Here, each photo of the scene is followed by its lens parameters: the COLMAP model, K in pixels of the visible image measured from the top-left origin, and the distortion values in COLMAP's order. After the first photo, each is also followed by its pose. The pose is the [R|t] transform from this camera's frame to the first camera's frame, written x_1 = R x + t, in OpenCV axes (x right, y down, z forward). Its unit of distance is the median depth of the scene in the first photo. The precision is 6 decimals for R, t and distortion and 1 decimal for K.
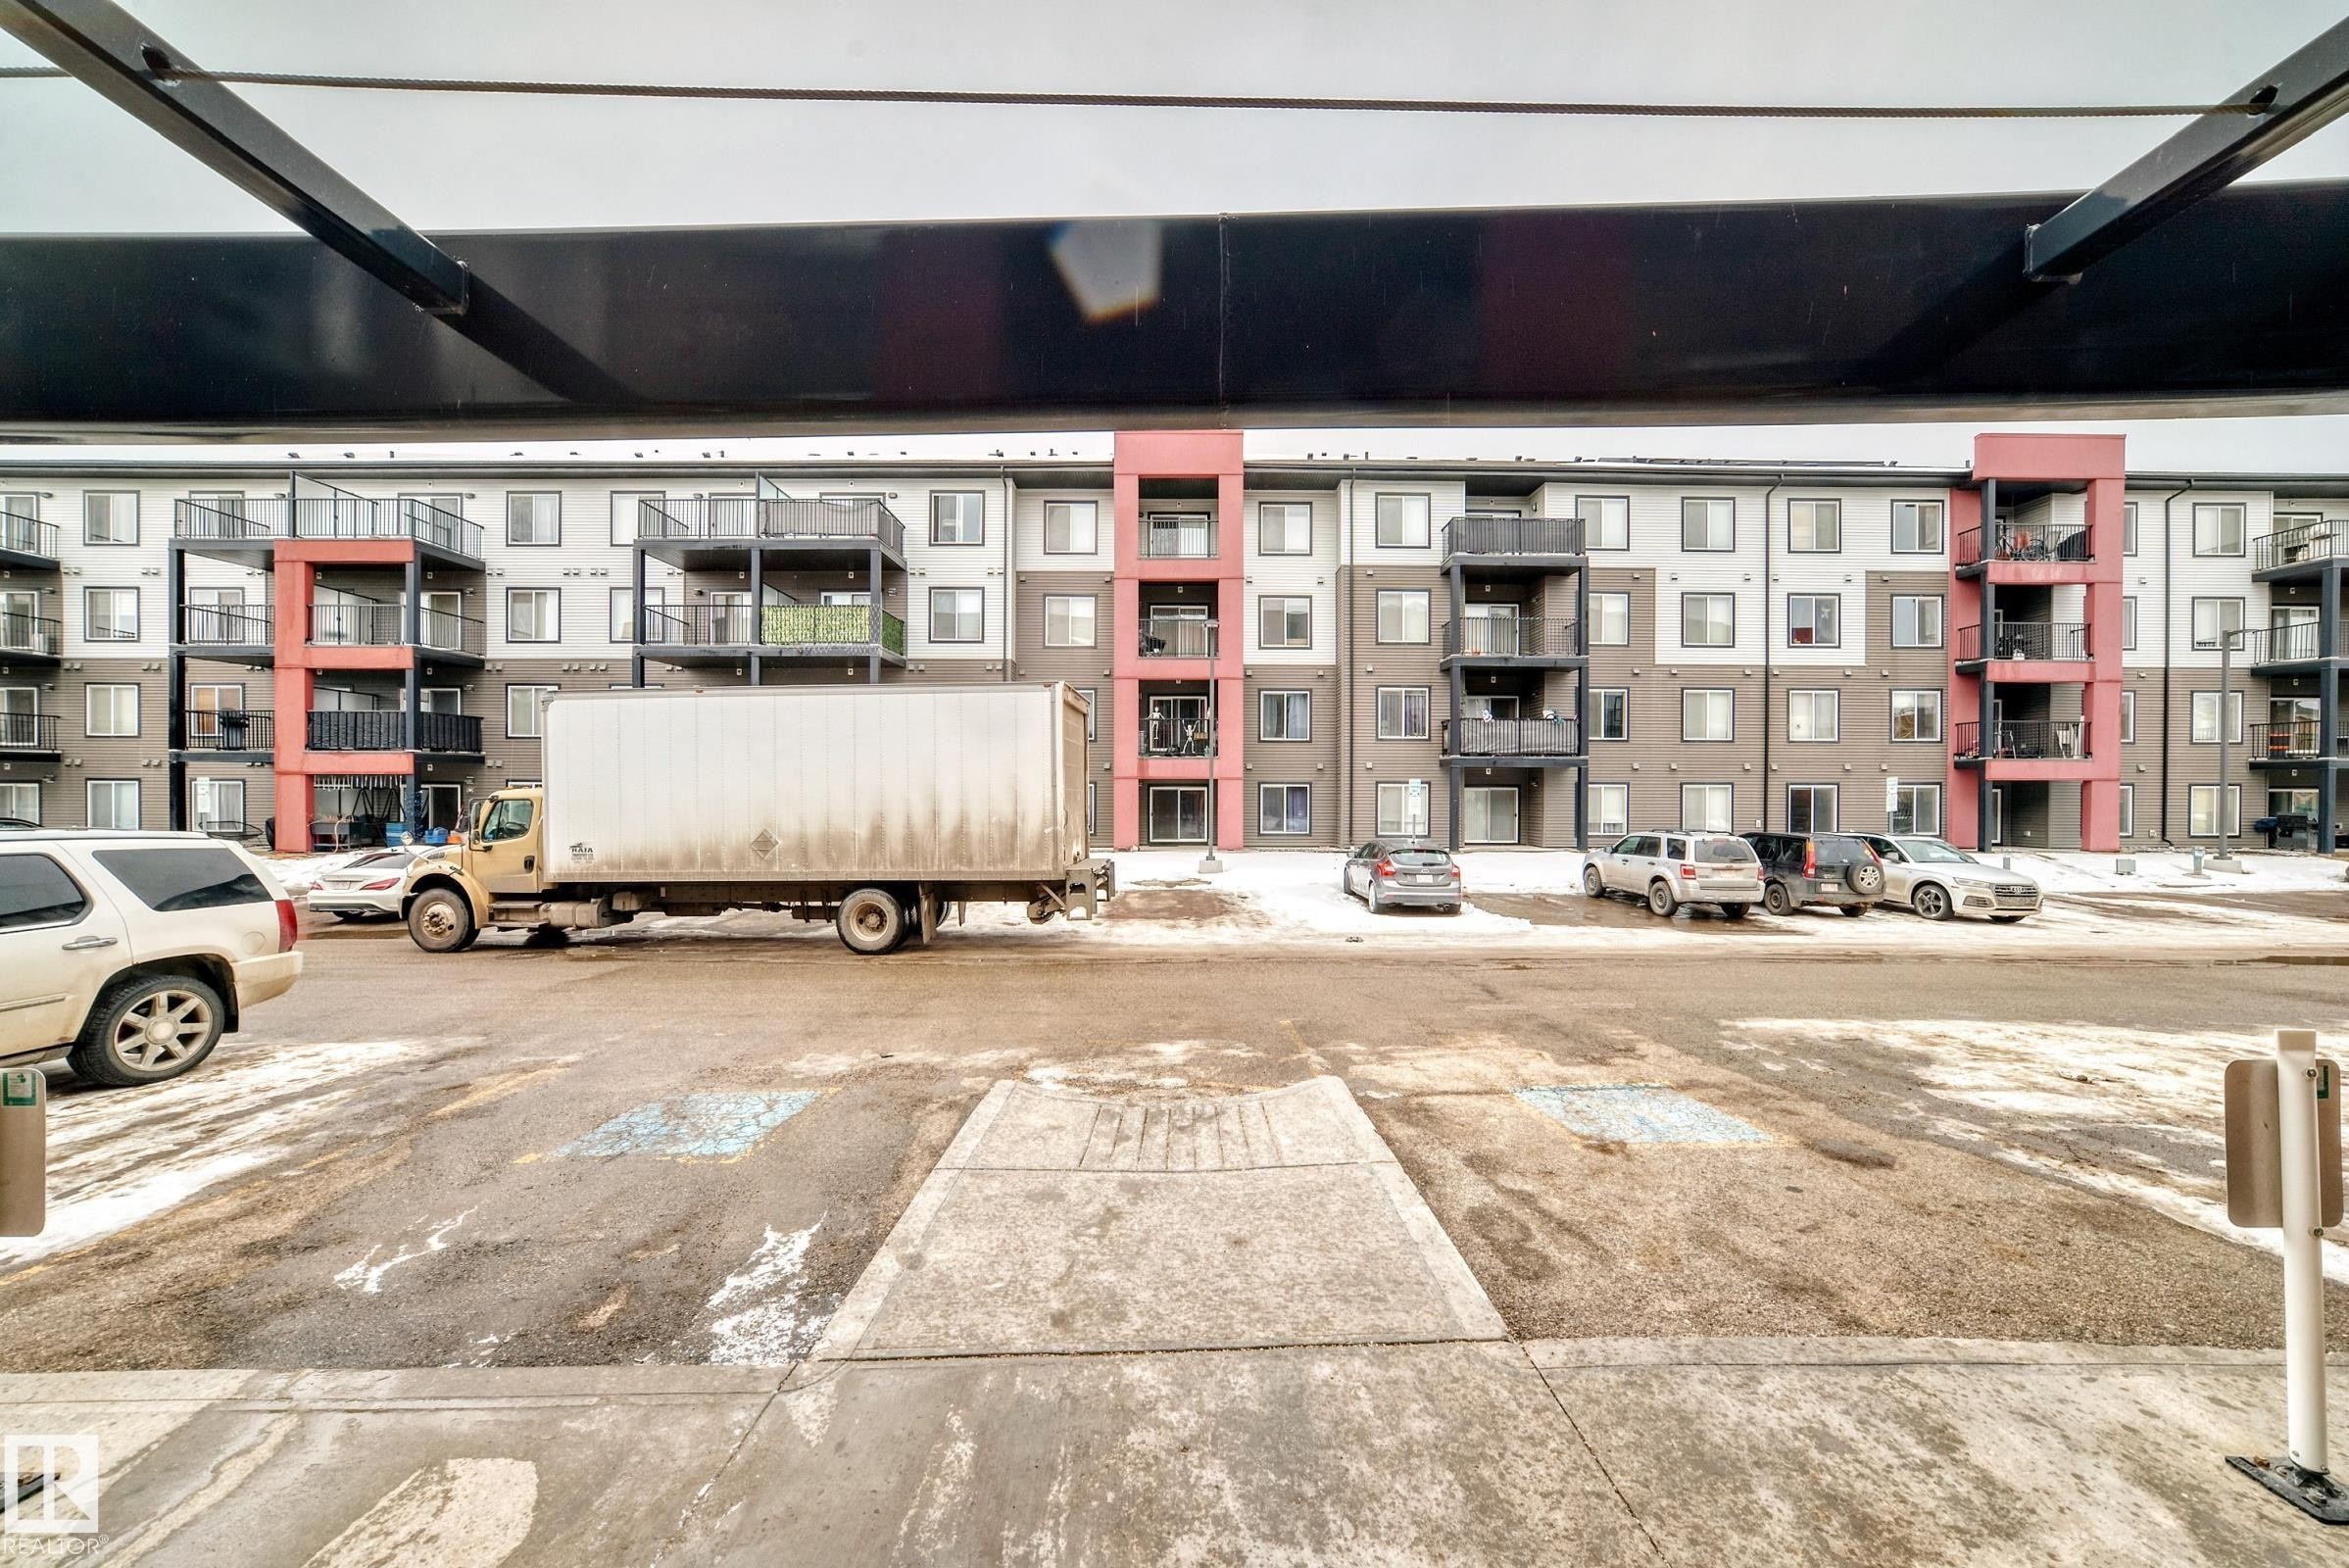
lens RADIAL K [[858.7, 0, 1182.6], [0, 858.7, 812.3], [0, 0, 1]] dist [-0.026355, 0.010499]
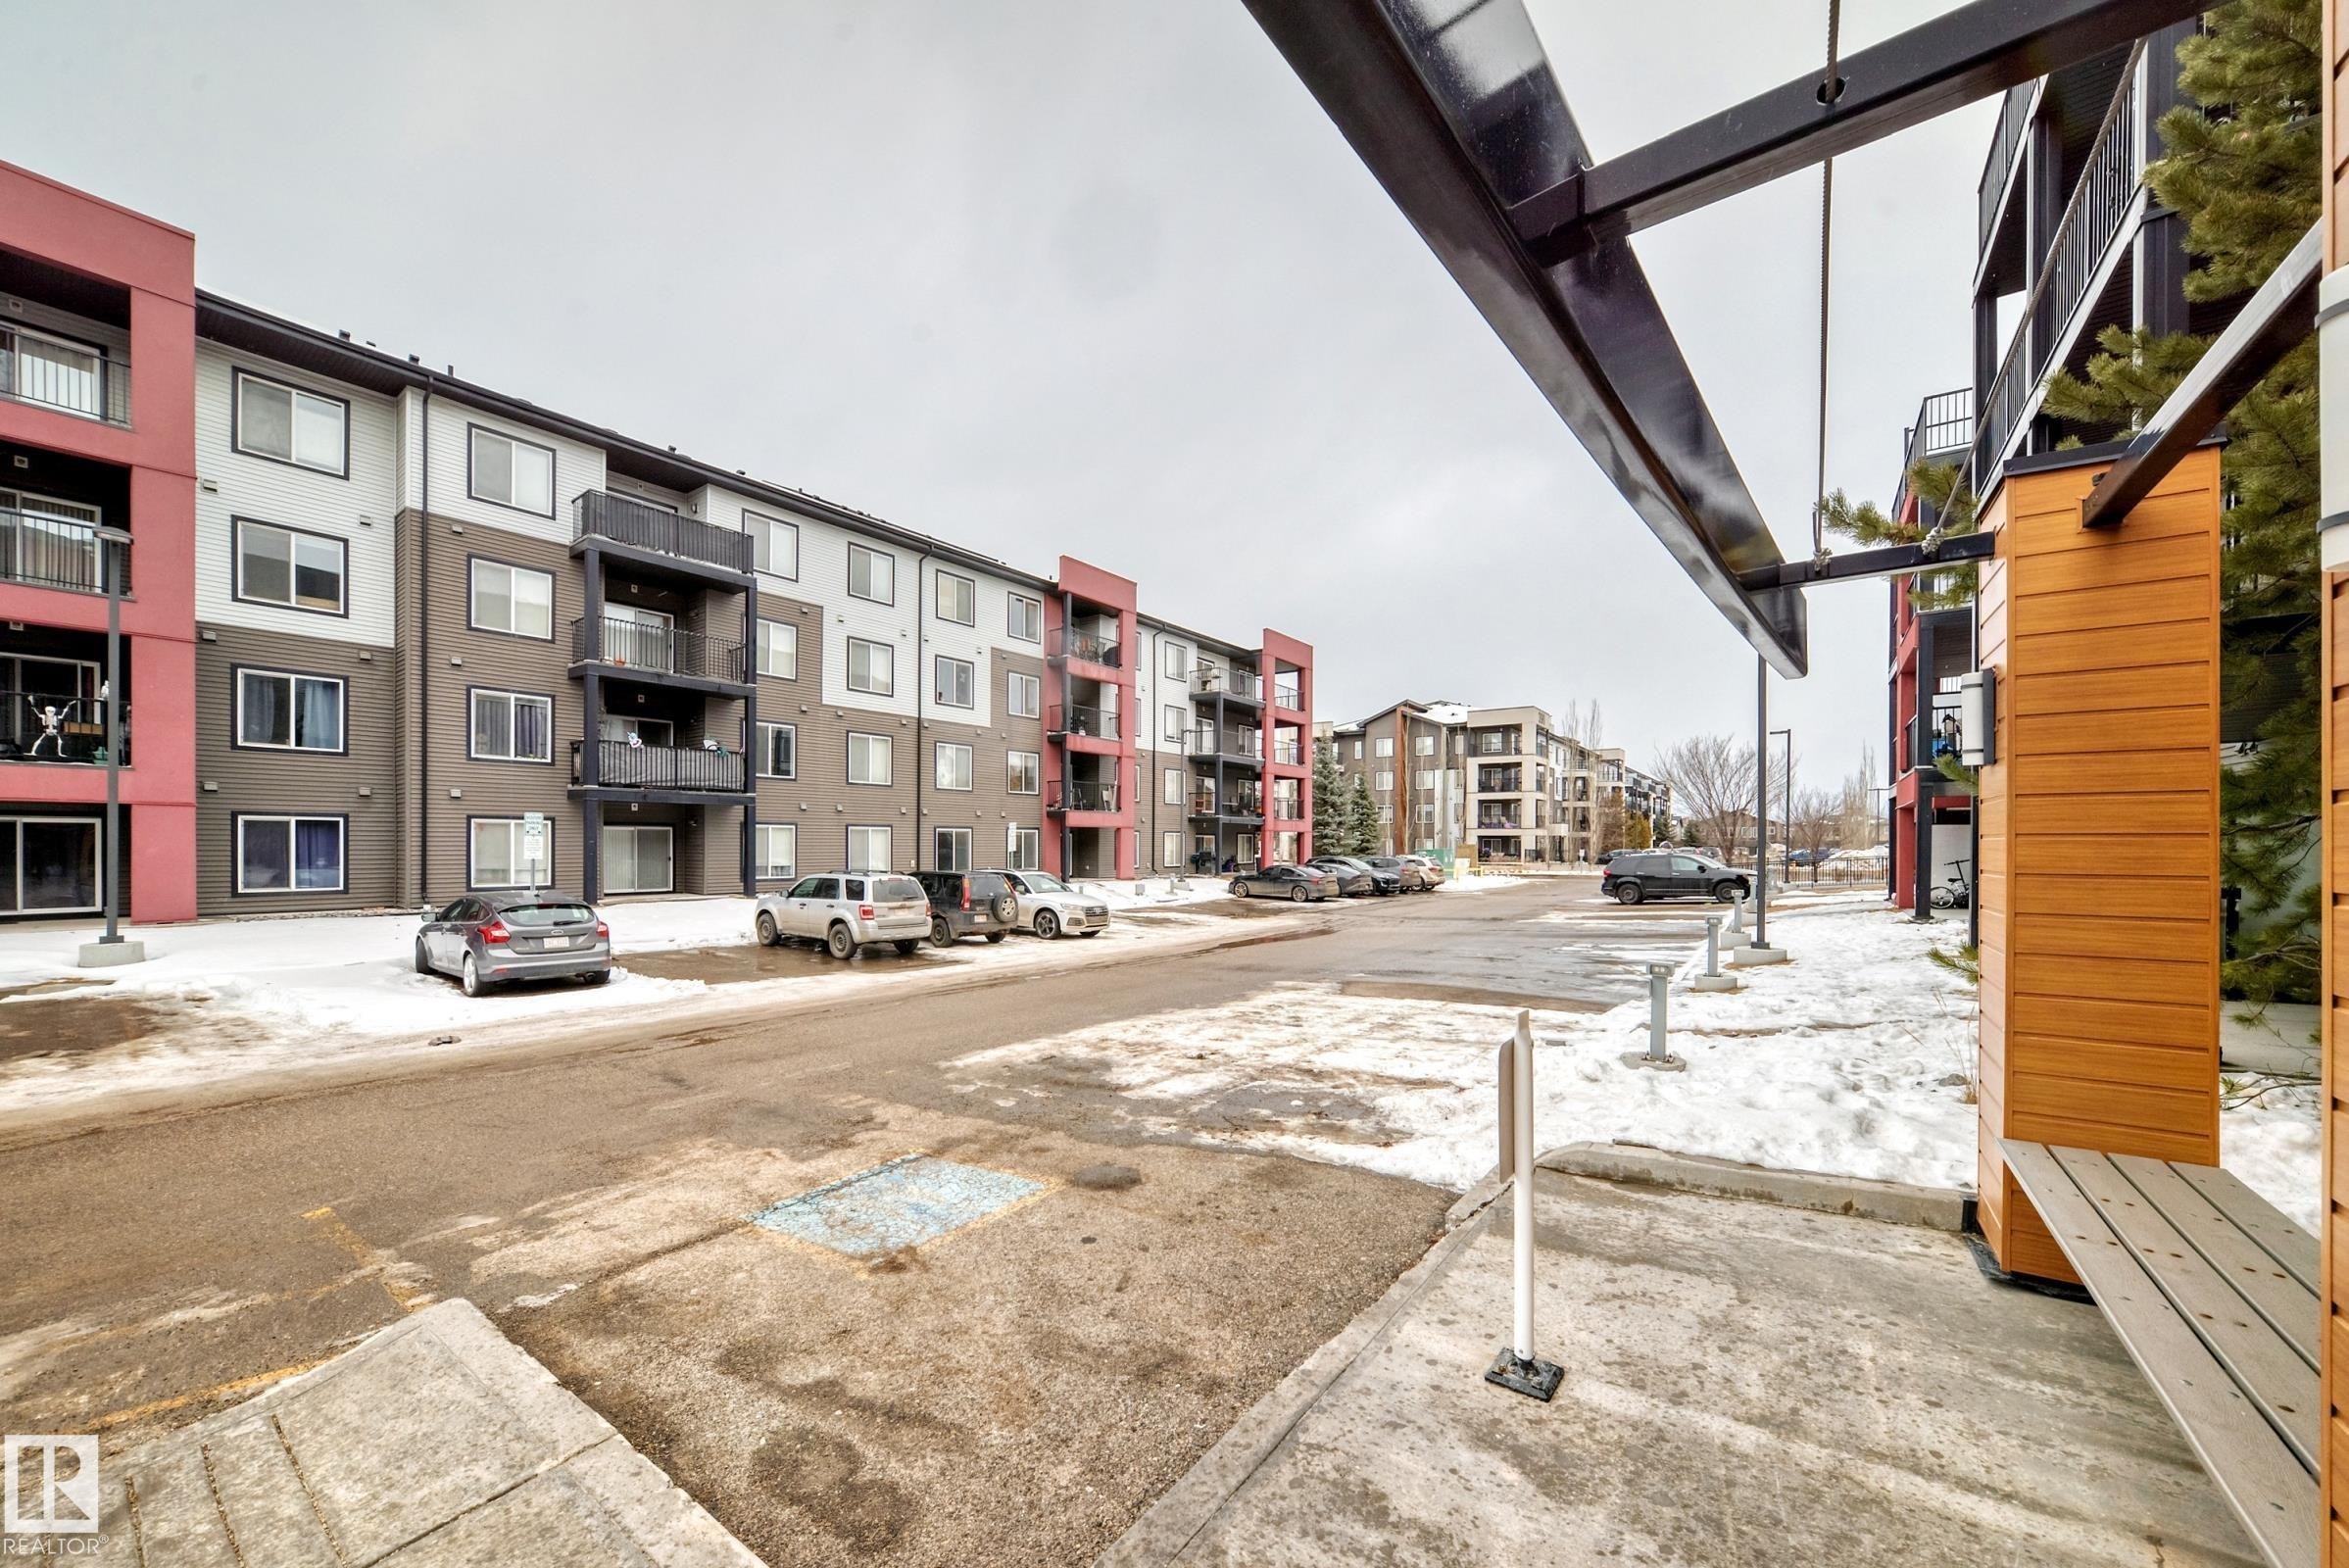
lens RADIAL K [[851.7, 0, 1168.7], [0, 851.7, 848.8], [0, 0, 1]] dist [-0.025512, 0.008411]
pose [[0.594378, -0.002713, 0.804181, 0.004691], [0.011271, 0.999924, -0.004958, 0.004401], [-0.804107, 0.012011, 0.594363, 0.119994]]
